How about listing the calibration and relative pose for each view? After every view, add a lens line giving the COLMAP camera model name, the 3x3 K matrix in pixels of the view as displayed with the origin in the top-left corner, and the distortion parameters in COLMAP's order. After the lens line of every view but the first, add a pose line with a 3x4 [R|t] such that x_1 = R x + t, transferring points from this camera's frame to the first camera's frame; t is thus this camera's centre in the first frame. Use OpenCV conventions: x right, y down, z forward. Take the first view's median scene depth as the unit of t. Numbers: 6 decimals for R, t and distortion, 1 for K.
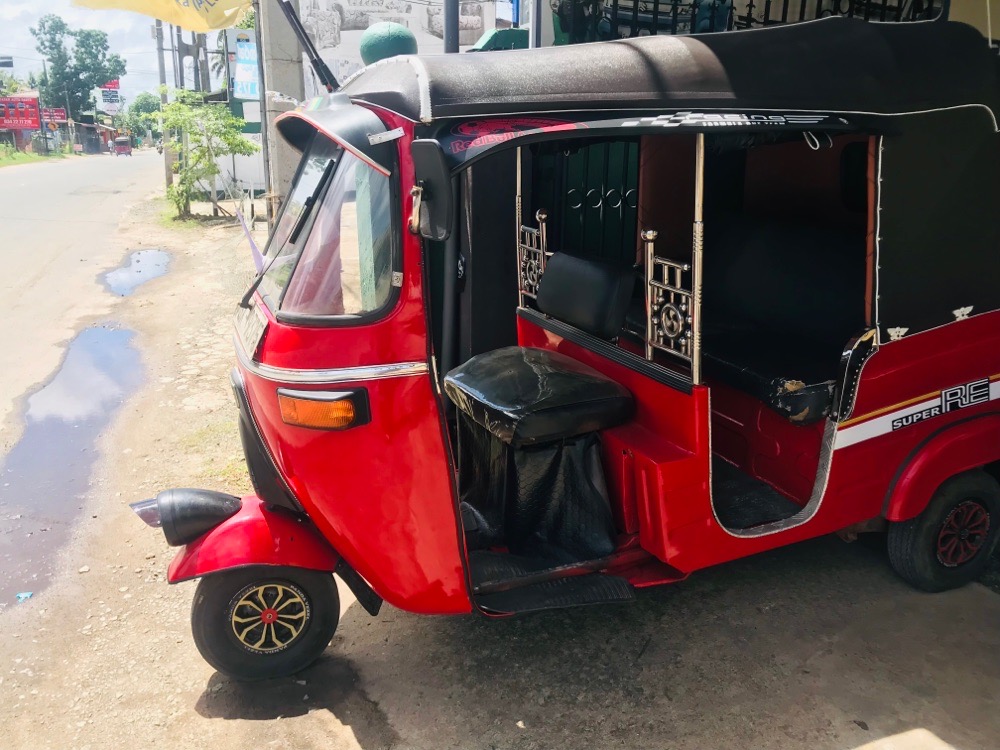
lens RADIAL K [[833.5, 0, 500.0], [0, 833.5, 375.0], [0, 0, 1]] dist [0.074752, -0.082404]
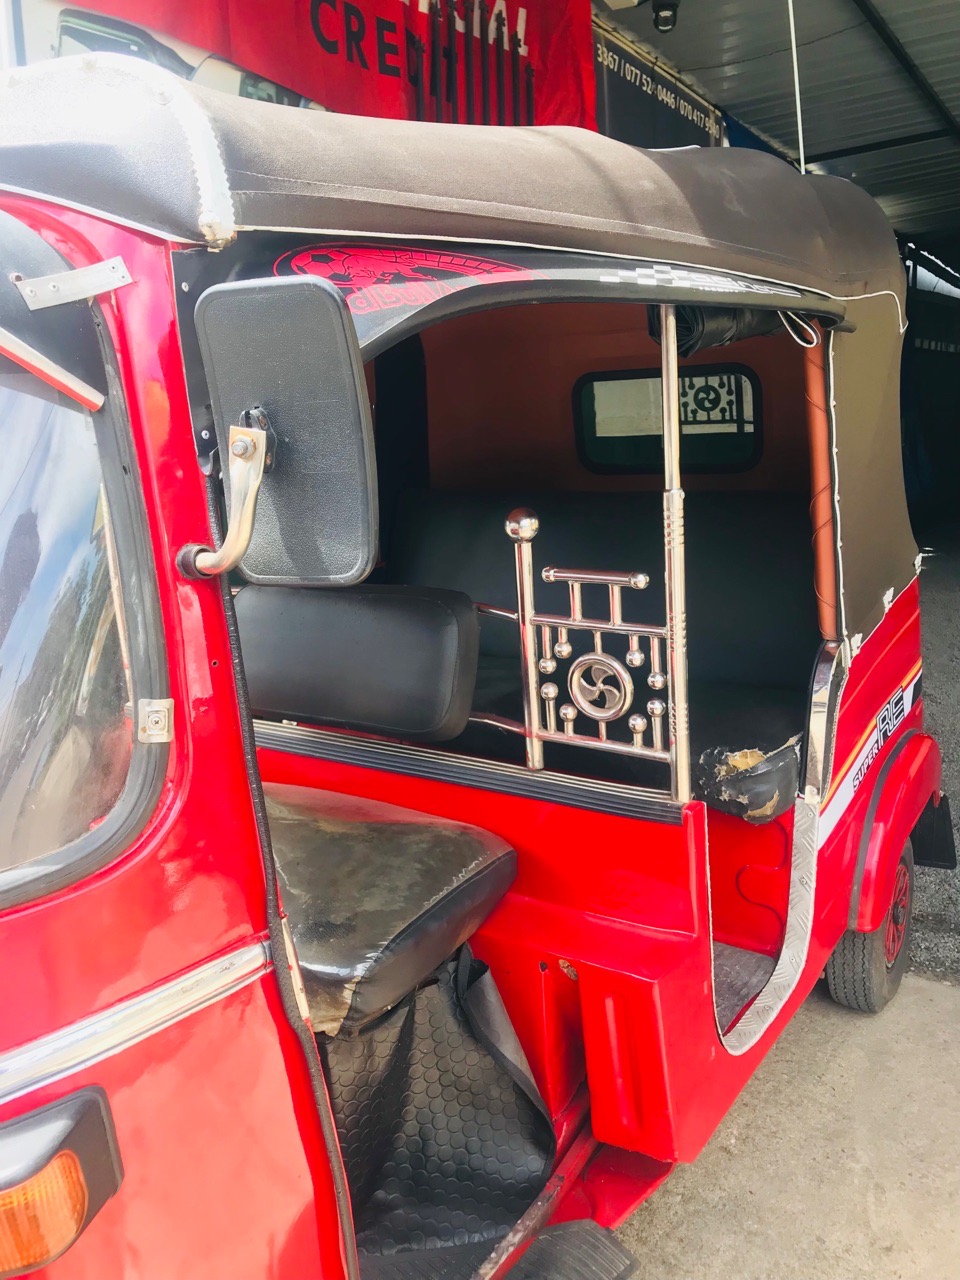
lens RADIAL K [[1066.9, 0, 480.0], [0, 1066.9, 640.0], [0, 0, 1]] dist [0.074752, -0.082404]
pose [[0.820824, -0.153291, 0.550227, -0.208131], [0.191224, 0.981475, -0.011830, -0.098686], [-0.538221, 0.114927, 0.834931, 0.489273]]
